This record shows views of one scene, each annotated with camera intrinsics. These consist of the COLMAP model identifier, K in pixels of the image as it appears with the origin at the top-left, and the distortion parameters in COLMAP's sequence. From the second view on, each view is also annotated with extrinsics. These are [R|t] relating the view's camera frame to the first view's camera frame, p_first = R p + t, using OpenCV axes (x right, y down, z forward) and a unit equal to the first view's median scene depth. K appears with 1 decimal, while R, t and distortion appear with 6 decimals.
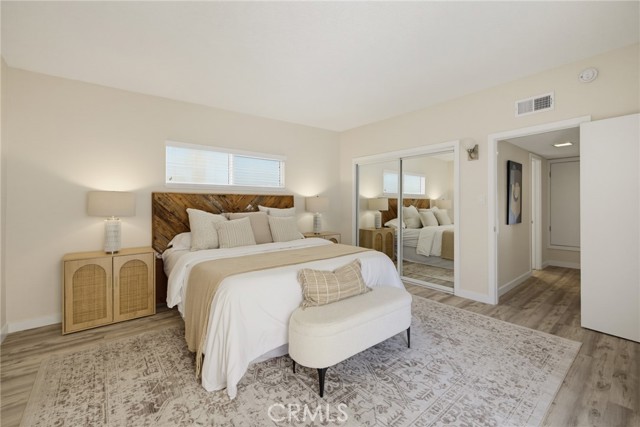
lens RADIAL K [[265.2, 0, 320.0], [0, 265.2, 213.5], [0, 0, 1]] dist [-0.001455, -0.000098]
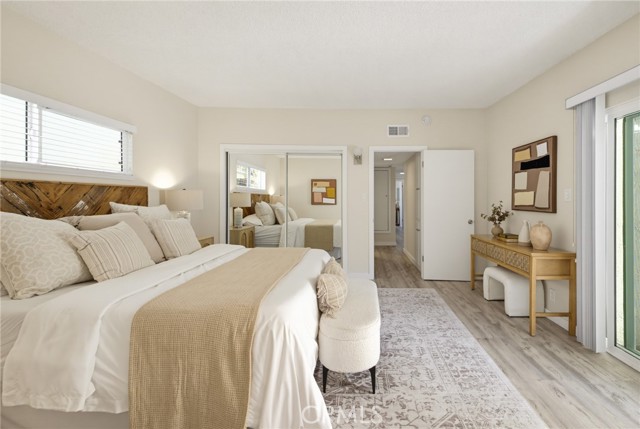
lens RADIAL K [[283.6, 0, 350.2], [0, 283.6, 216.0], [0, 0, 1]] dist [-0.000292, -0.000435]
pose [[0.646898, -0.037540, 0.761652, -0.379416], [0.016170, 0.999238, 0.035517, -0.013269], [-0.762405, -0.010659, 0.647012, 0.163834]]
